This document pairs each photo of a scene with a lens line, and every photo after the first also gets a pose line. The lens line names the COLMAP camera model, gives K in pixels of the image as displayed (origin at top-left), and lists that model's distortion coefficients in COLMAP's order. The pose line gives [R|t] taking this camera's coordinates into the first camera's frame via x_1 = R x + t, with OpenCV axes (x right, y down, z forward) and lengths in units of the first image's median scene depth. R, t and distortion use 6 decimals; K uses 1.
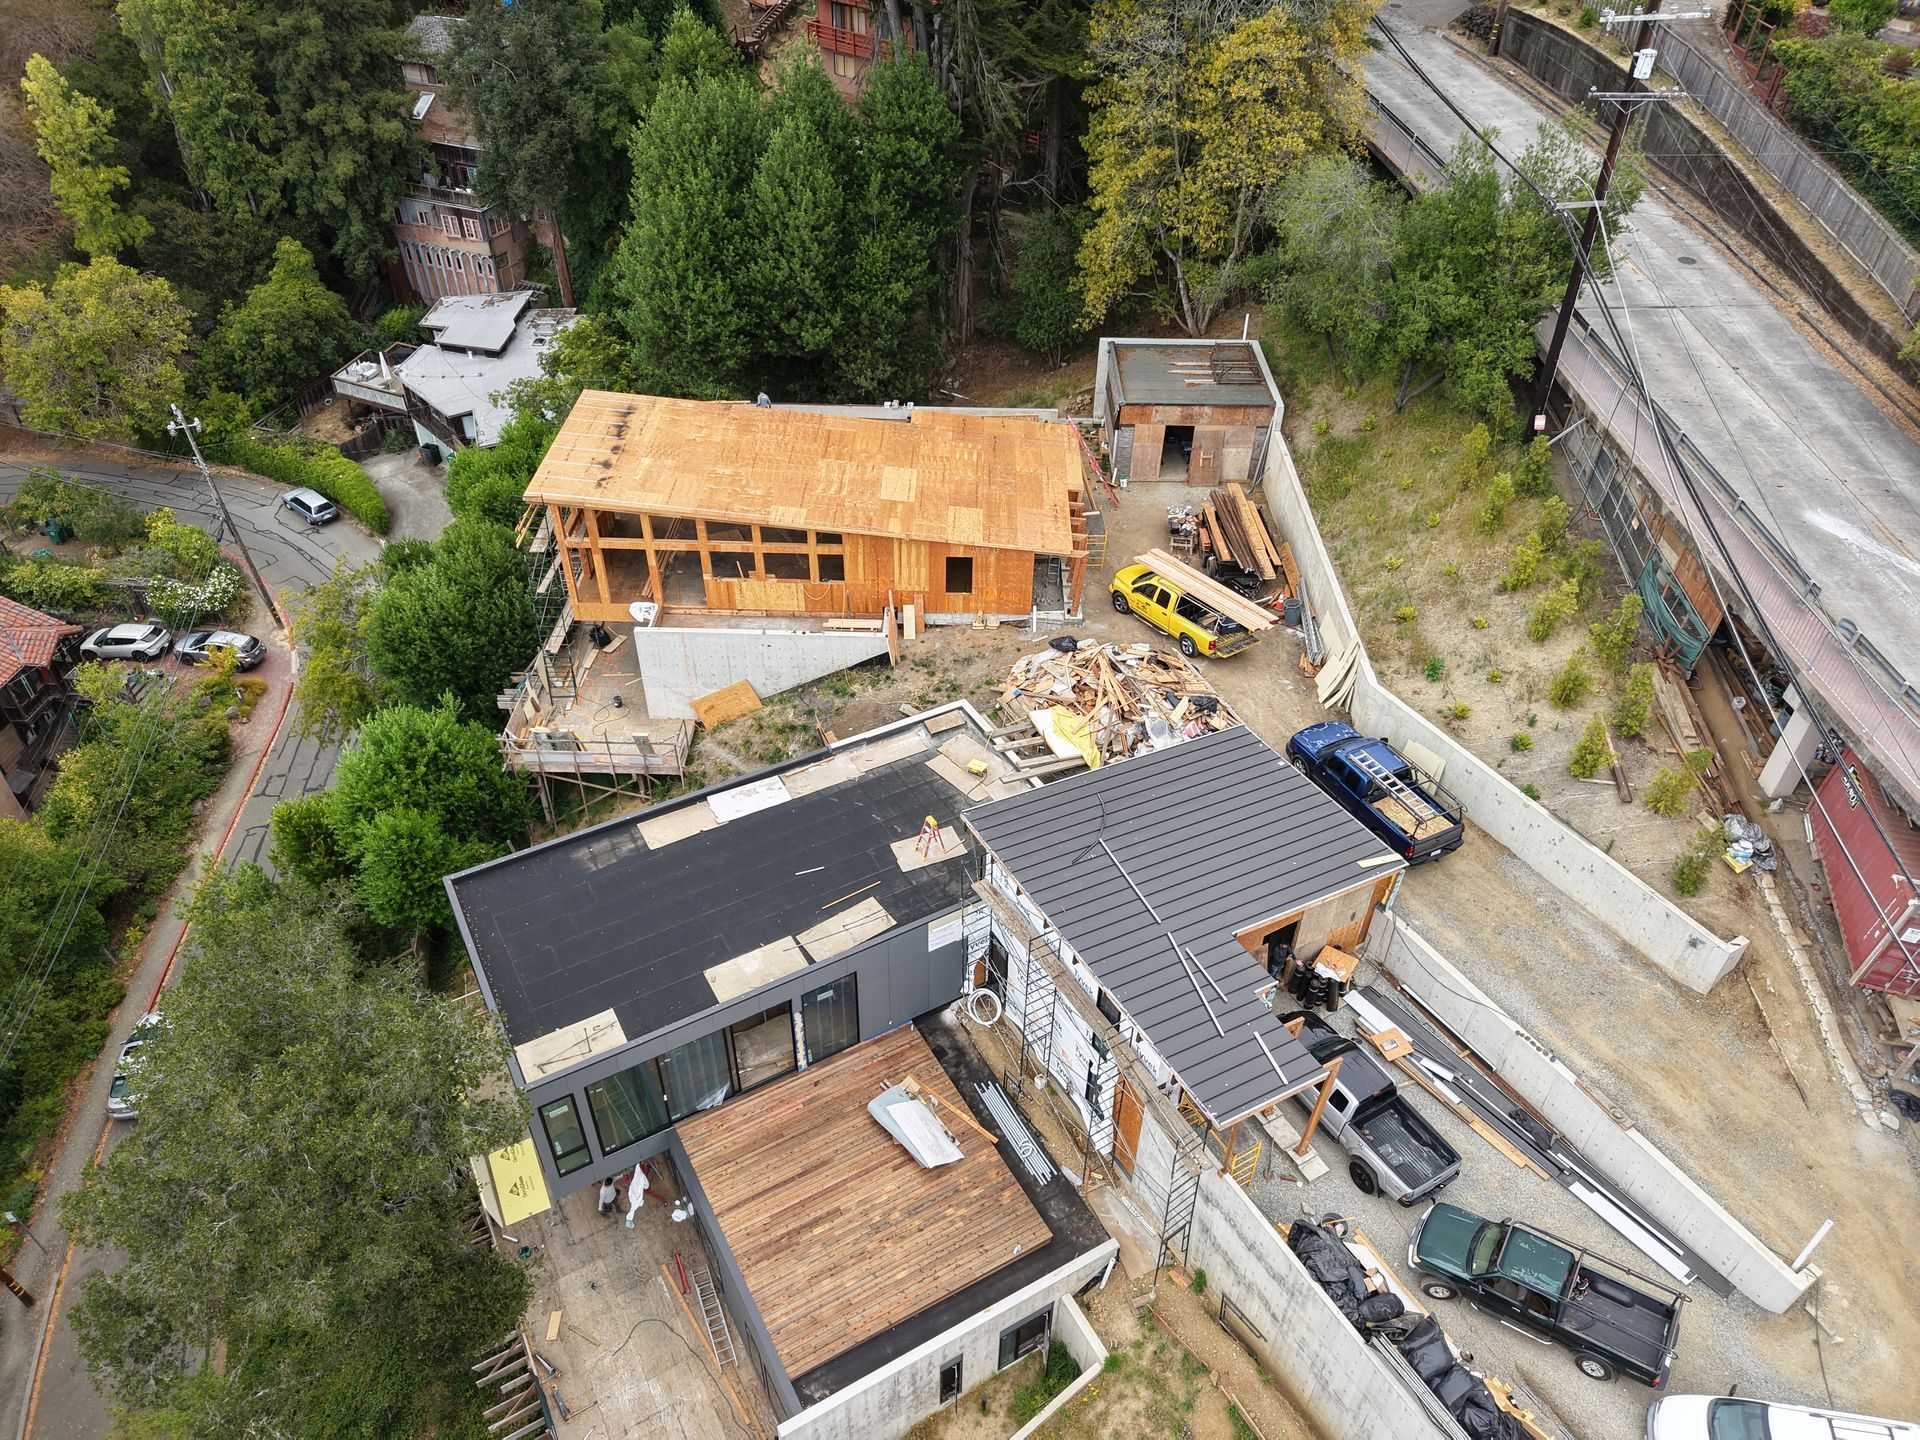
lens RADIAL K [[1281.8, 0, 956.3], [0, 1281.8, 718.5], [0, 0, 1]] dist [0.009634, 0.000677]
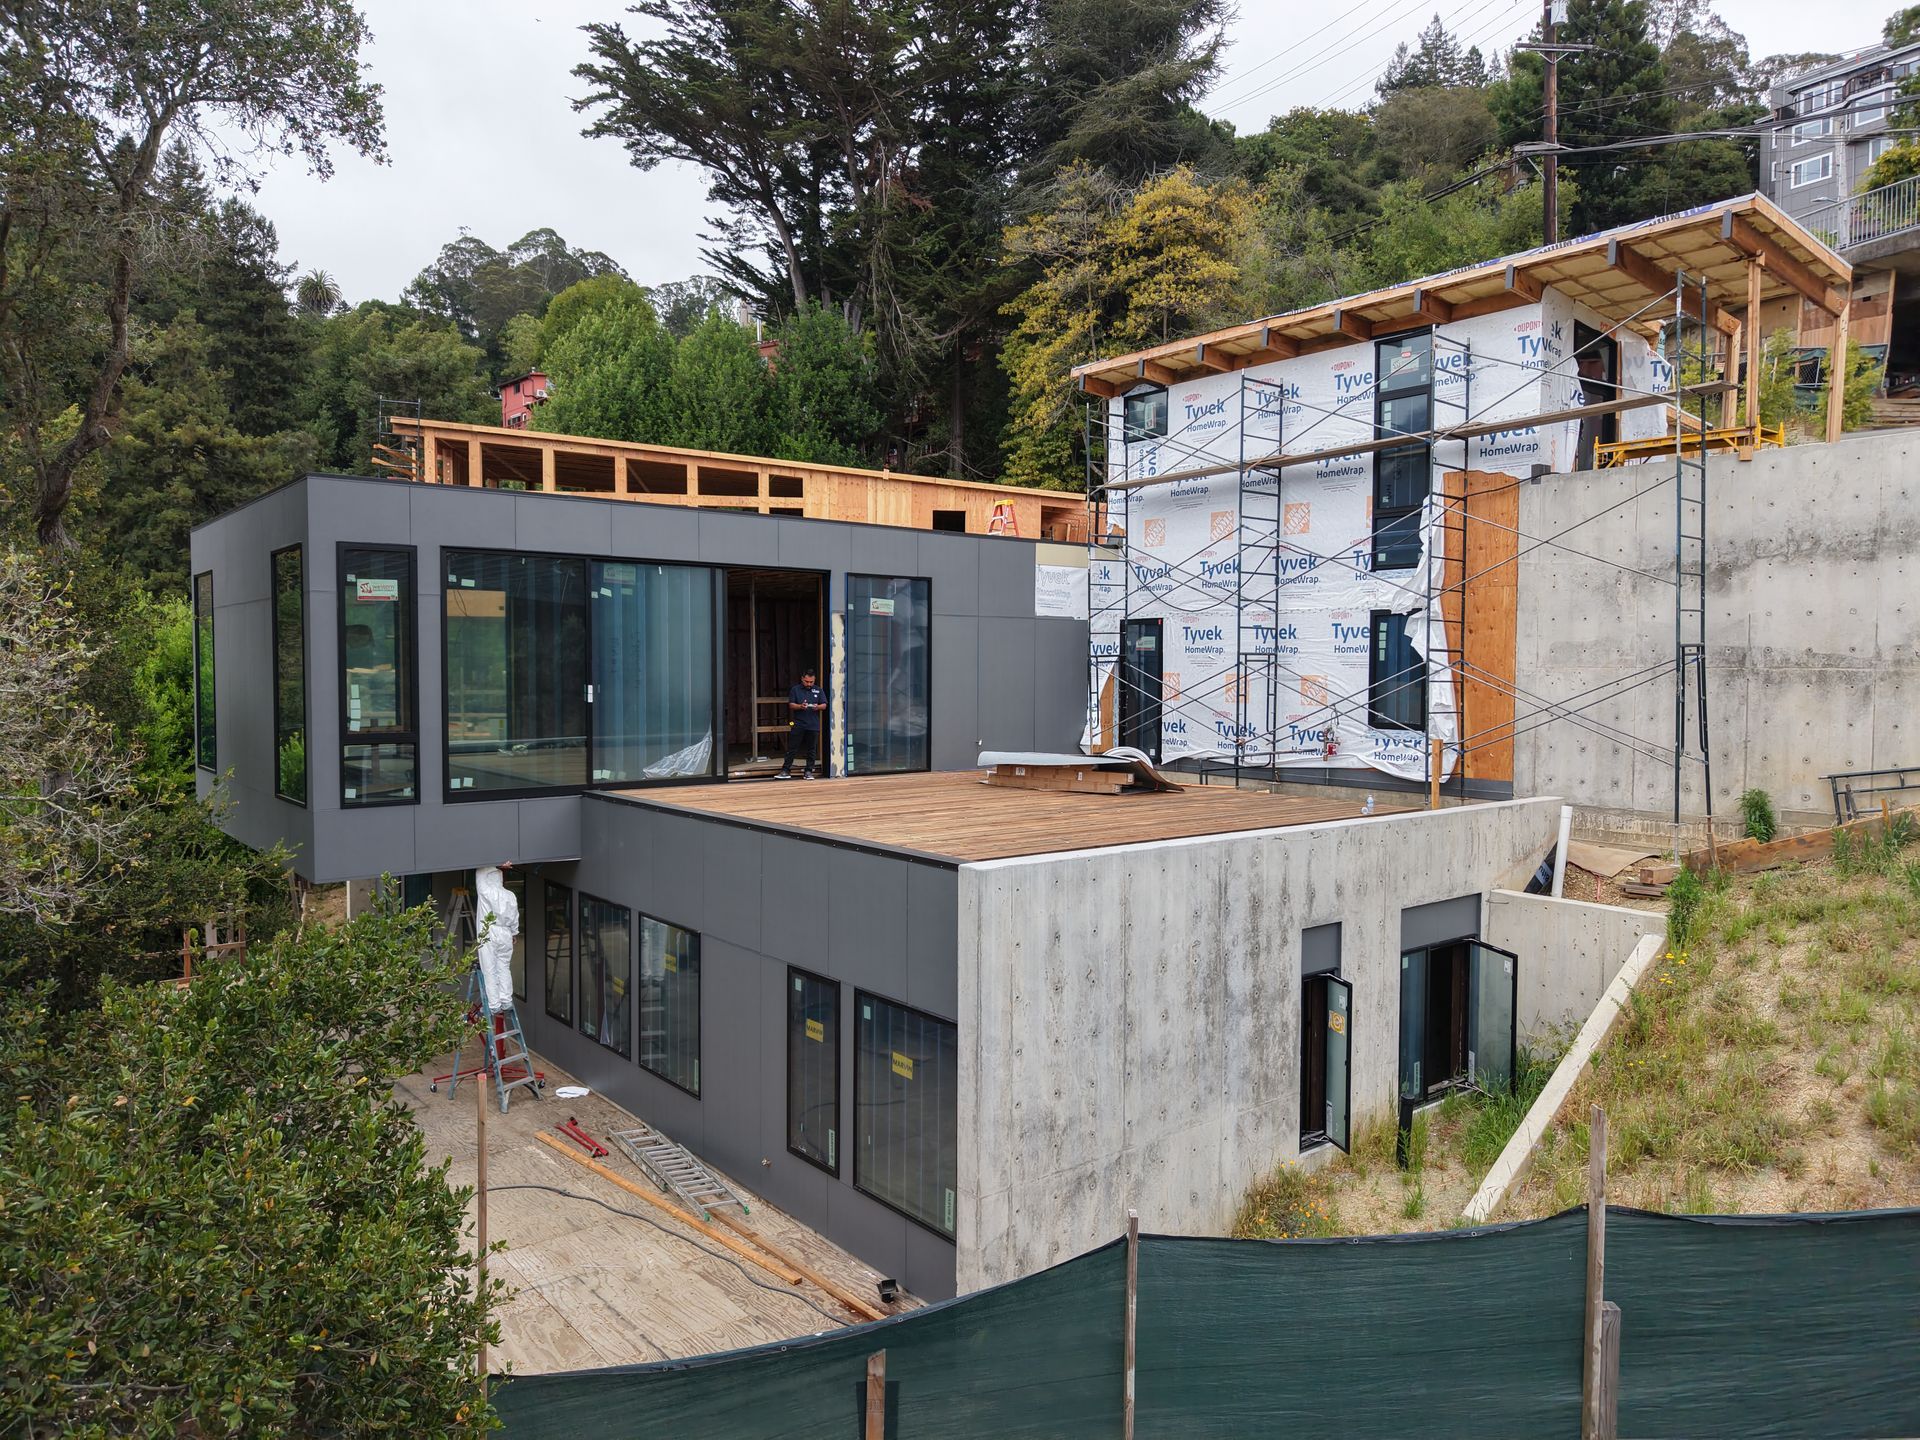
lens RADIAL K [[1284.2, 0, 956.0], [0, 1284.2, 716.1], [0, 0, 1]] dist [0.012646, -0.008443]
pose [[0.987603, -0.015663, 0.156188, -0.147251], [0.105425, 0.803386, -0.586051, 0.547665], [-0.116300, 0.595252, 0.795078, 0.530196]]
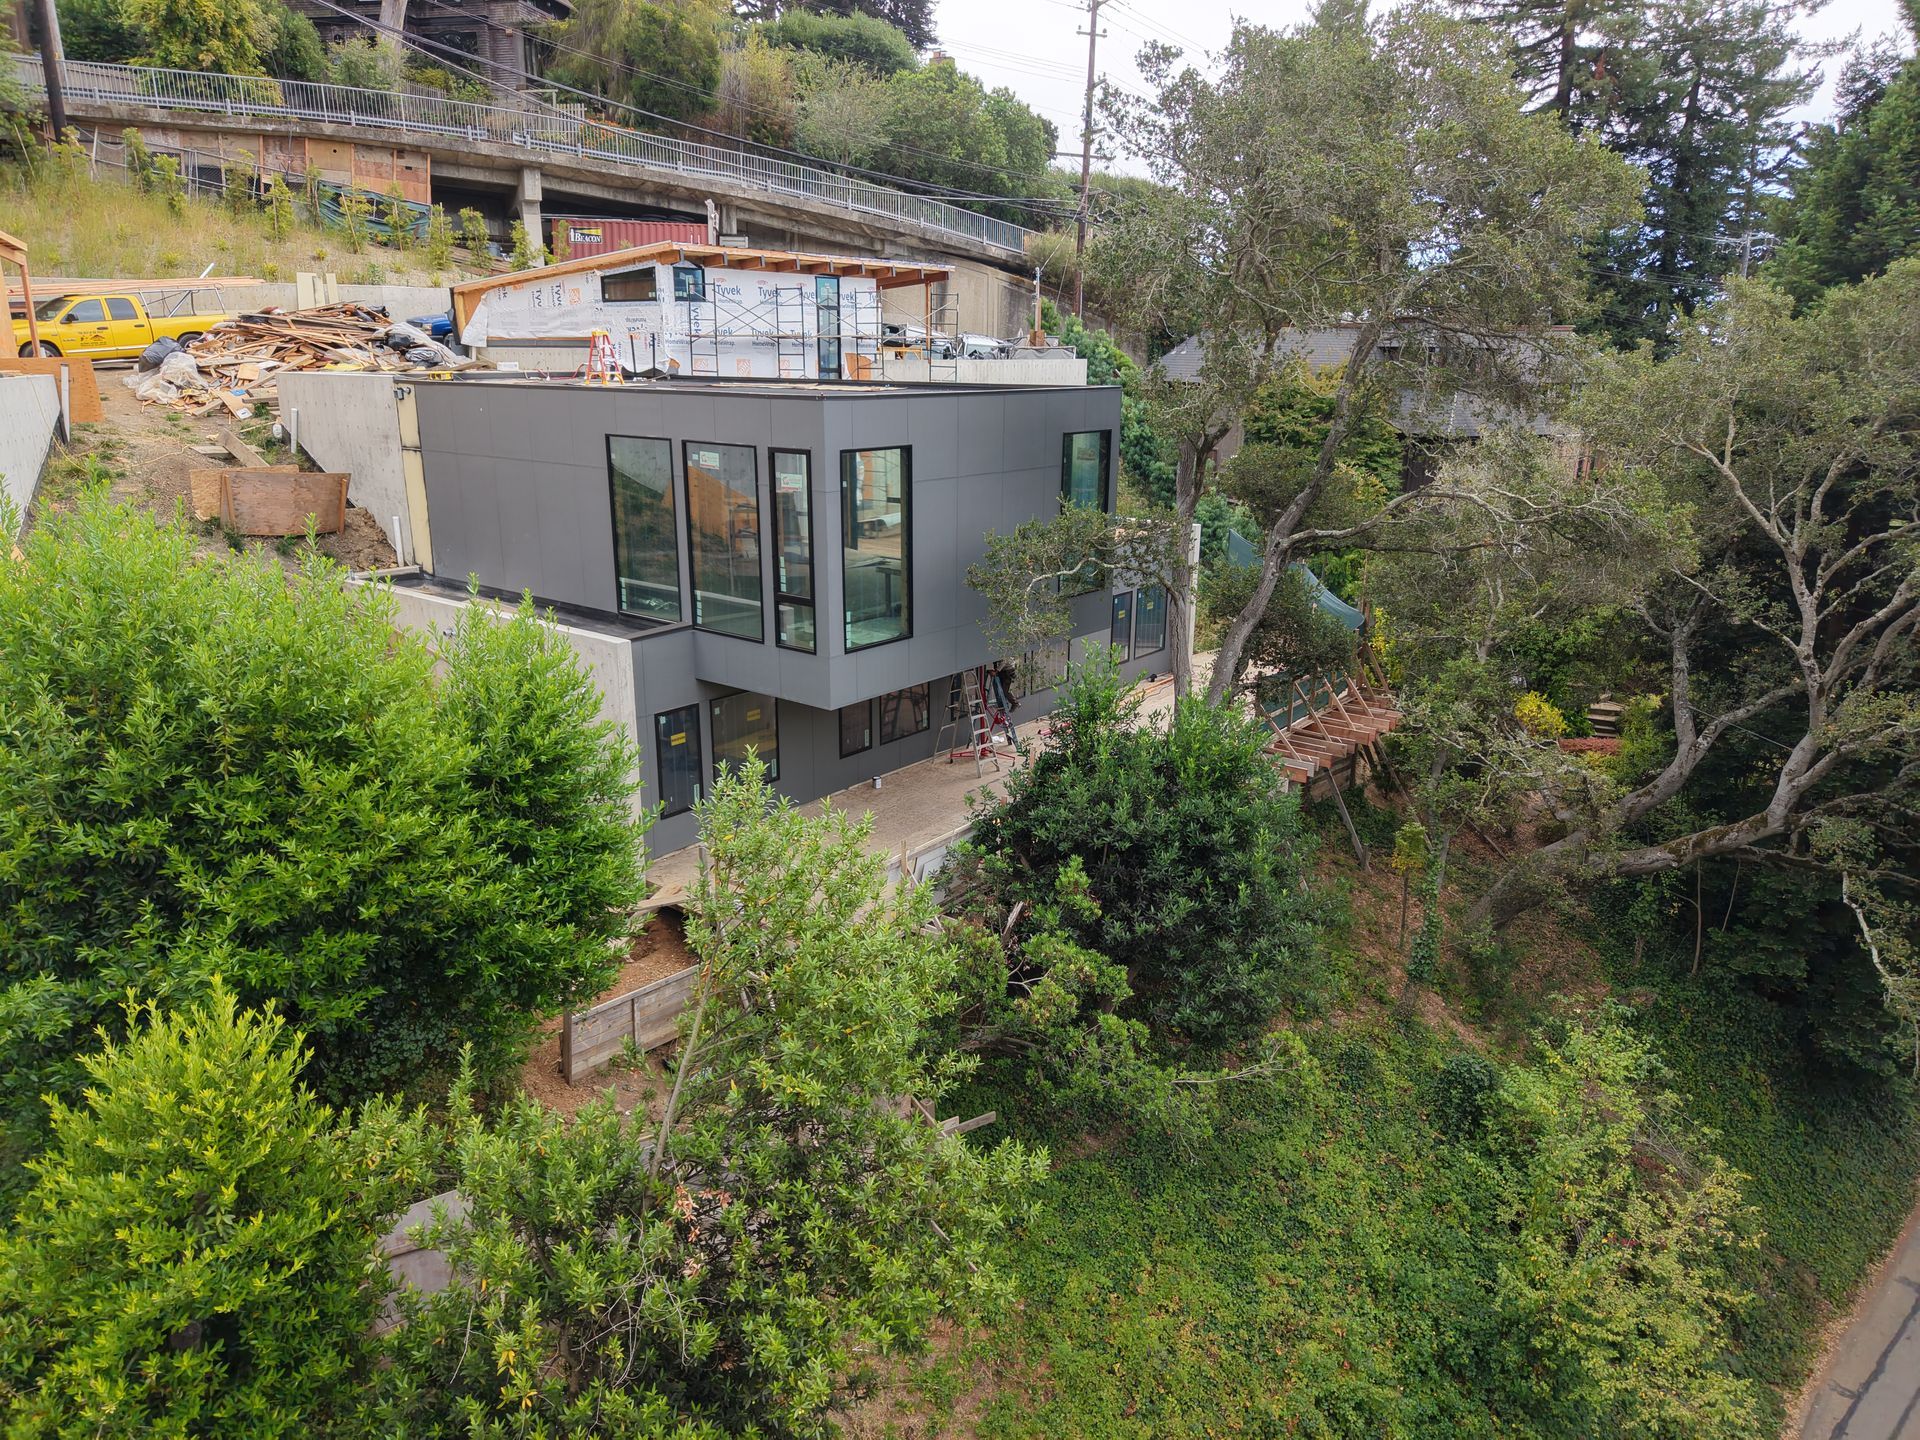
lens RADIAL K [[1284.2, 0, 956.0], [0, 1284.2, 716.1], [0, 0, 1]] dist [0.012646, -0.008443]
pose [[-0.366731, -0.269623, 0.890400, -0.883592], [0.572671, 0.688843, 0.444457, 0.016042], [-0.733182, 0.672903, -0.098215, 1.058438]]
